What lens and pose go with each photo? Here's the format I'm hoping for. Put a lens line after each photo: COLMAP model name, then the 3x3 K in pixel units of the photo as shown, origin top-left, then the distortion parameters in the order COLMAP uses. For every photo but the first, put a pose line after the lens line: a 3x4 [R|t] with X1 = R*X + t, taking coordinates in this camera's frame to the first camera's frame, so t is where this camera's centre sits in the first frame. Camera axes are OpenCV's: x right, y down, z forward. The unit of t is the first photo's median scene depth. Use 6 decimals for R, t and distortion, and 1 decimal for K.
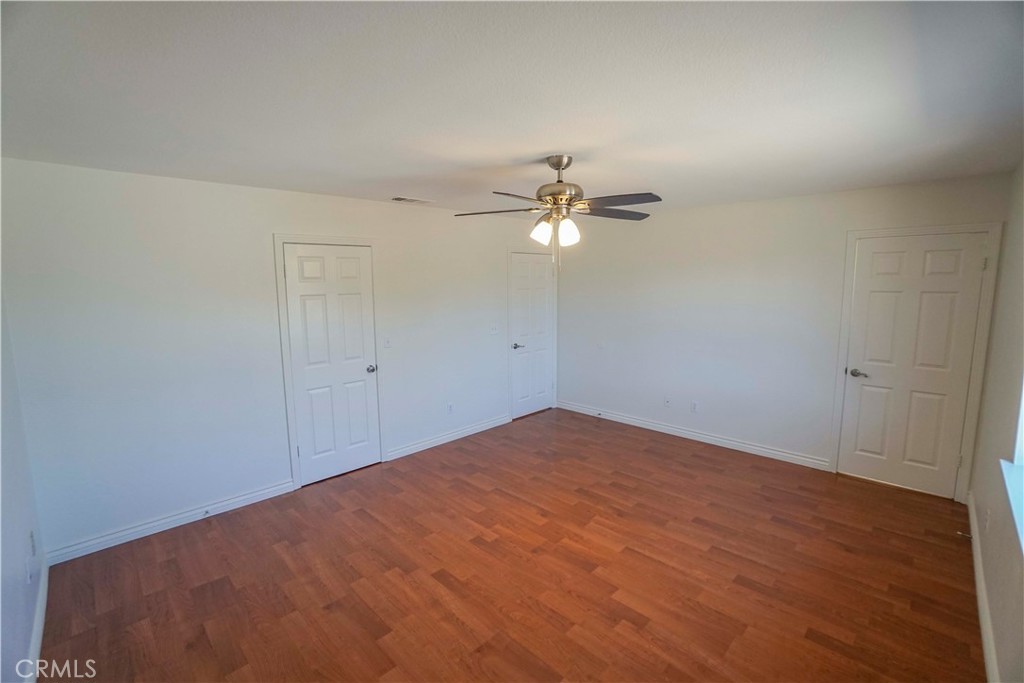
lens RADIAL K [[451.3, 0, 508.3], [0, 451.3, 337.0], [0, 0, 1]] dist [-0.063703, 0.022656]
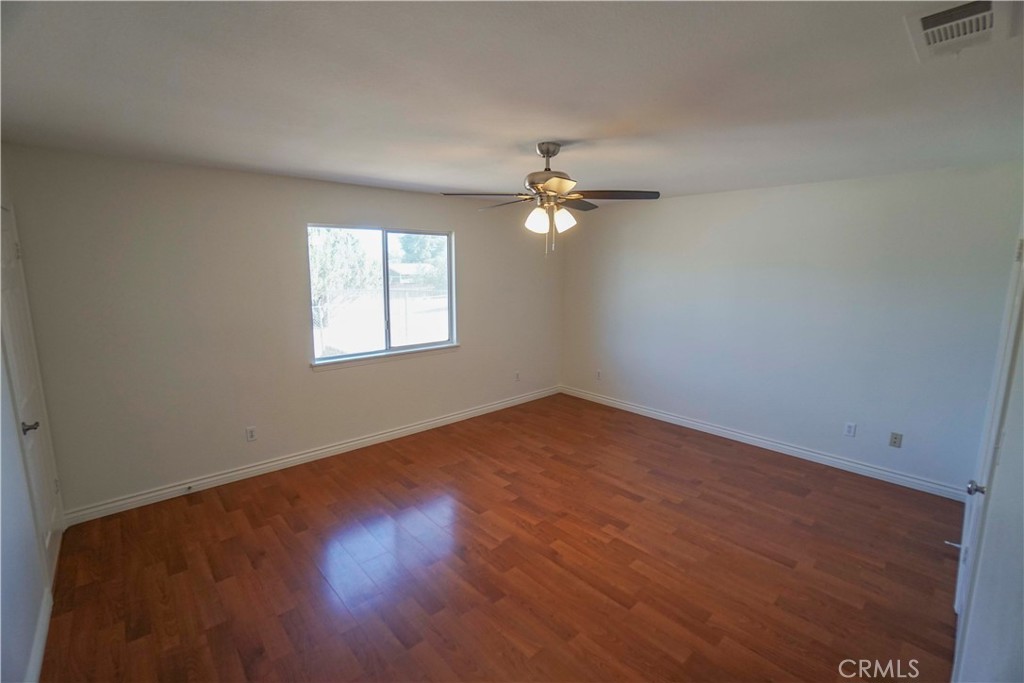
lens RADIAL K [[451.3, 0, 508.3], [0, 451.3, 337.0], [0, 0, 1]] dist [-0.063703, 0.022656]
pose [[-0.998773, 0.000154, 0.049519, 0.139354], [0.013921, 0.960539, 0.277797, -0.241635], [-0.047522, 0.278146, -0.959363, 1.890903]]
